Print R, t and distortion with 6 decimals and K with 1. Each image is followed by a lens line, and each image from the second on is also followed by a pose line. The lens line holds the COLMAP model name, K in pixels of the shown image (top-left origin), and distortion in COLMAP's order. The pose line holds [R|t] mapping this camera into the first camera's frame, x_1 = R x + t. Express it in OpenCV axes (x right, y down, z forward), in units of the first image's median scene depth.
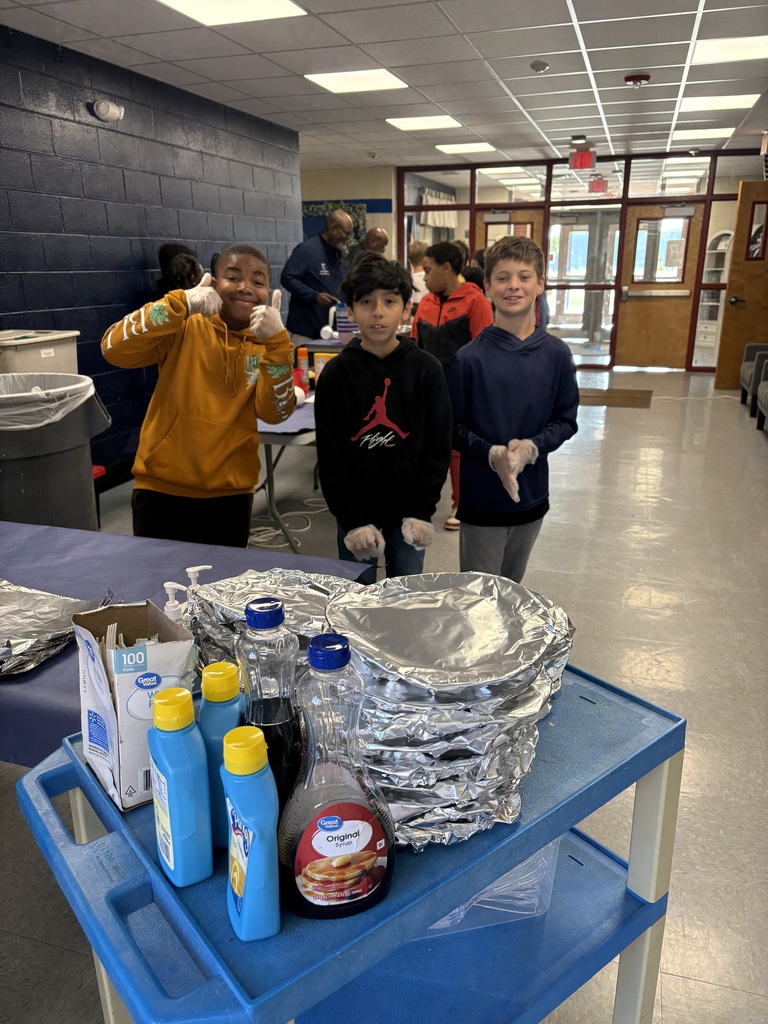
lens RADIAL K [[769.6, 0, 383.0], [0, 769.6, 510.1], [0, 0, 1]] dist [0.030601, 0.004925]
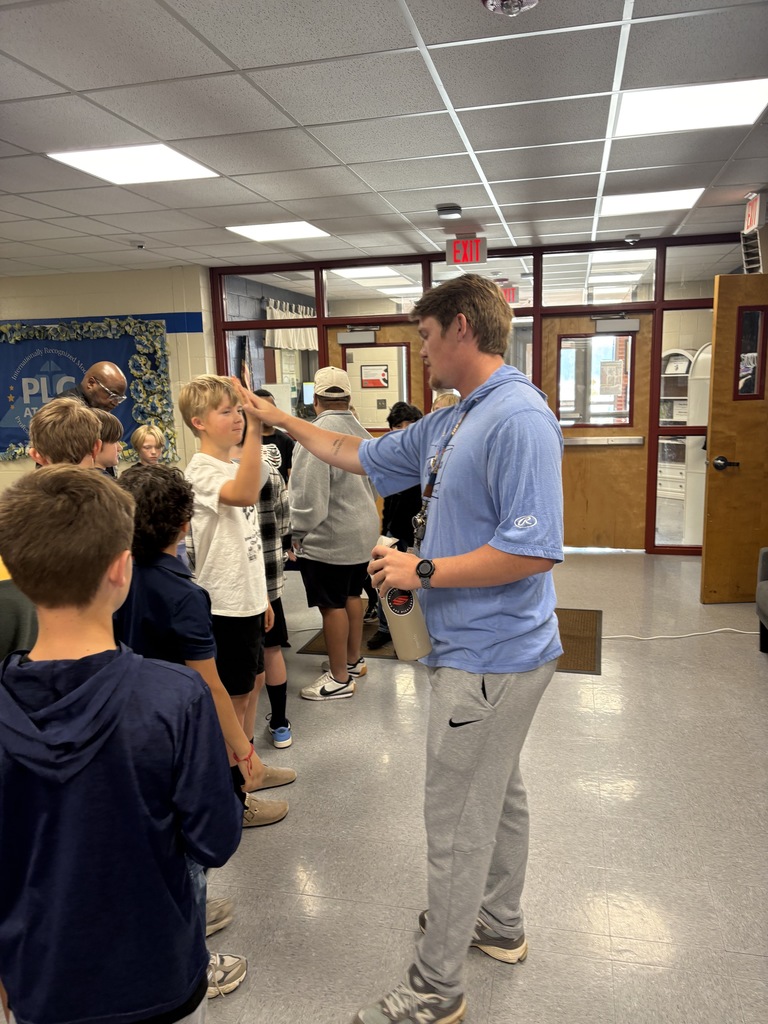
lens RADIAL K [[769.6, 0, 385.9], [0, 769.6, 513.0], [0, 0, 1]] dist [0.030601, 0.004925]
pose [[0.997132, -0.032104, 0.068542, 0.123871], [0.041078, 0.990155, -0.133815, -0.135031], [-0.063571, 0.136247, 0.988633, 0.354664]]
